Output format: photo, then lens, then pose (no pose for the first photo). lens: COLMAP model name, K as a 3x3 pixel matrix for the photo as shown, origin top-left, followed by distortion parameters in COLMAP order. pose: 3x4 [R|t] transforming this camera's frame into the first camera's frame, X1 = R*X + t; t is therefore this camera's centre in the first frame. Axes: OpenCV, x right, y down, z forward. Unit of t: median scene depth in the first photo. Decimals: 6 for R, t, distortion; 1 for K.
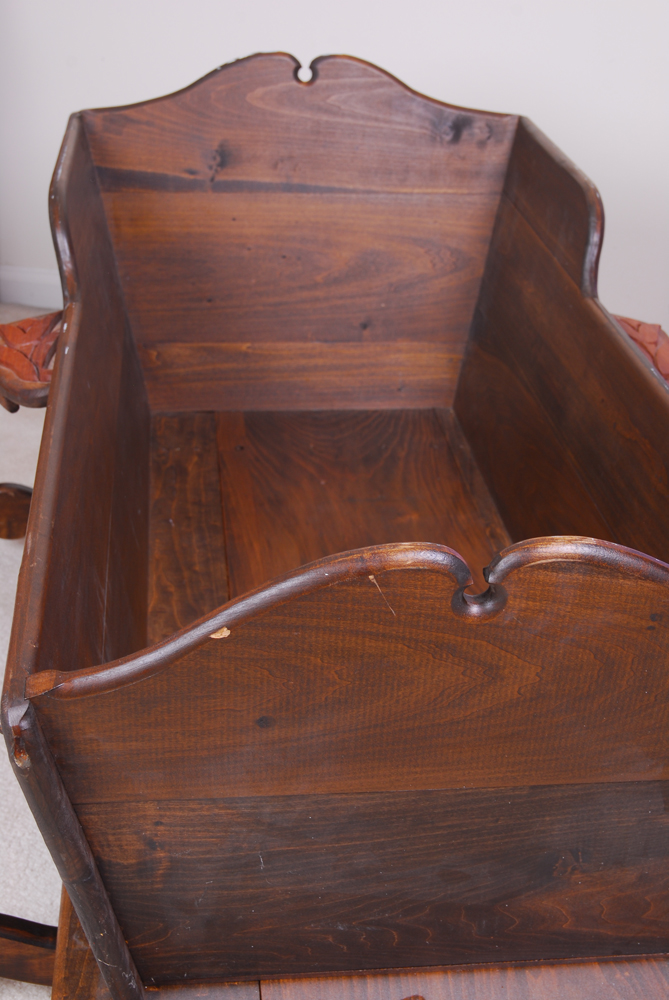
lens RADIAL K [[1546.2, 0, 334.6], [0, 1546.2, 506.9], [0, 0, 1]] dist [0.025167, 0.000000]
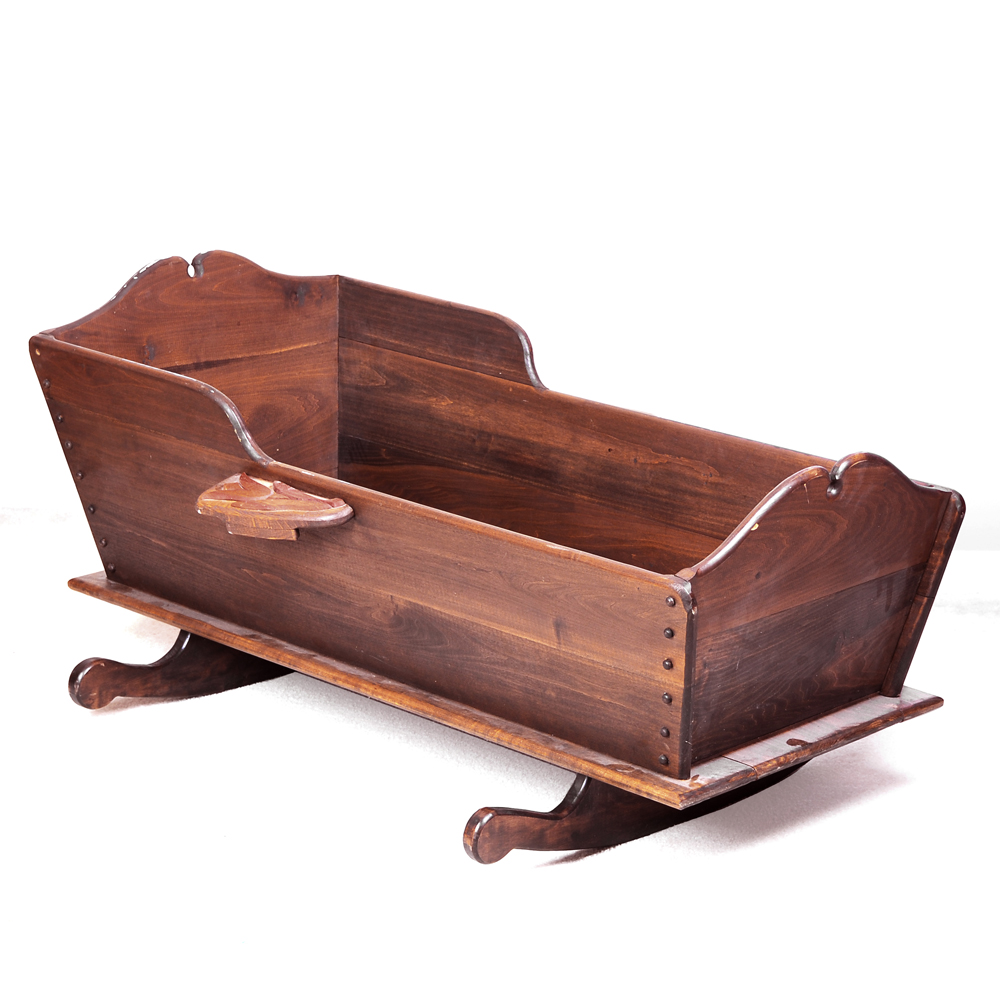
lens RADIAL K [[3224.4, 0, 499.8], [0, 3224.4, 499.0], [0, 0, 1]] dist [0.002487, 0.000000]
pose [[0.775353, -0.203932, 0.597695, -2.933024], [0.288033, 0.956451, -0.047309, 0.151336], [-0.562018, 0.208836, 0.800327, -2.309991]]
